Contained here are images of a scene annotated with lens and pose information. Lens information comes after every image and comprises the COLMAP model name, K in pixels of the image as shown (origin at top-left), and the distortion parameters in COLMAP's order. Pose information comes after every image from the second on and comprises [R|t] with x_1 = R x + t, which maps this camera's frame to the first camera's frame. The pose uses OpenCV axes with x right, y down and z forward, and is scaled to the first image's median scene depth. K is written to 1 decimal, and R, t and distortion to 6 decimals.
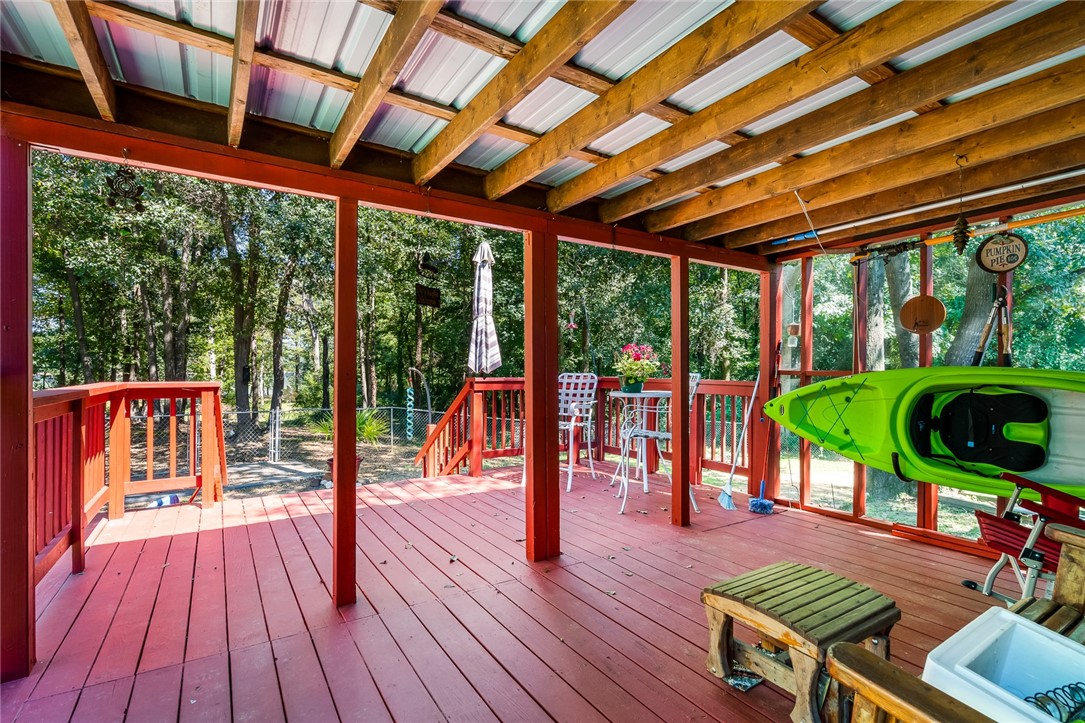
lens RADIAL K [[496.9, 0, 535.2], [0, 496.9, 364.4], [0, 0, 1]] dist [-0.012856, 0.000886]
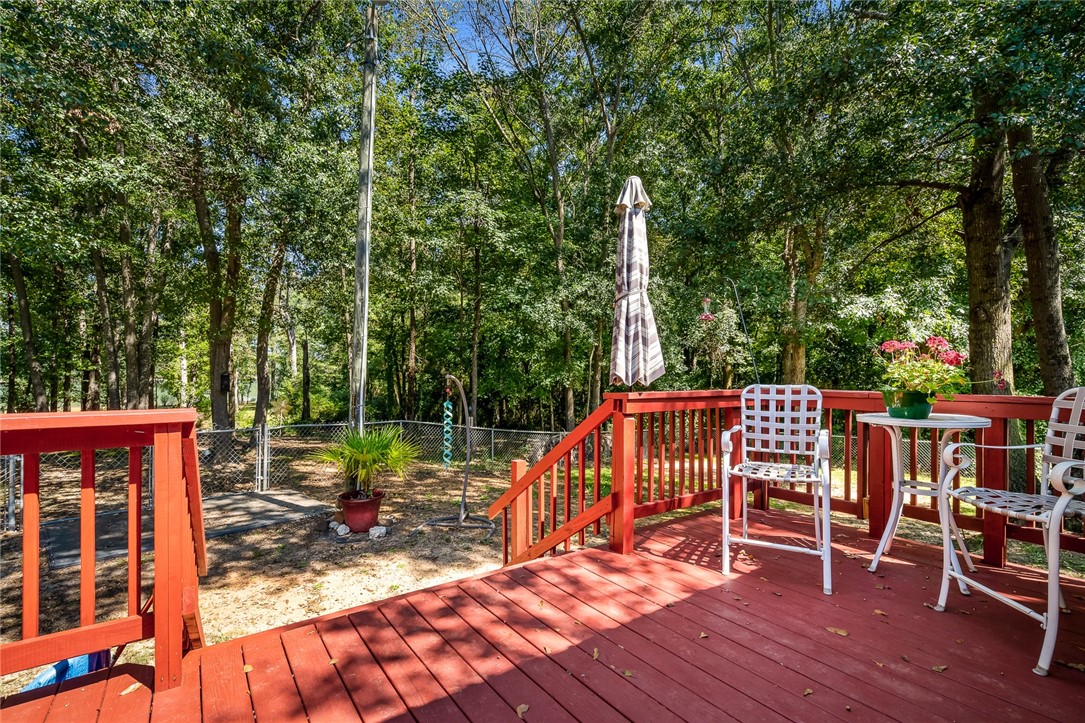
lens RADIAL K [[496.9, 0, 547.5], [0, 496.9, 370.3], [0, 0, 1]] dist [-0.012856, 0.000886]
pose [[0.998421, -0.001729, 0.056151, -0.098257], [0.001704, 0.999998, 0.000496, -0.000692], [-0.056152, -0.000400, 0.998422, 0.151796]]
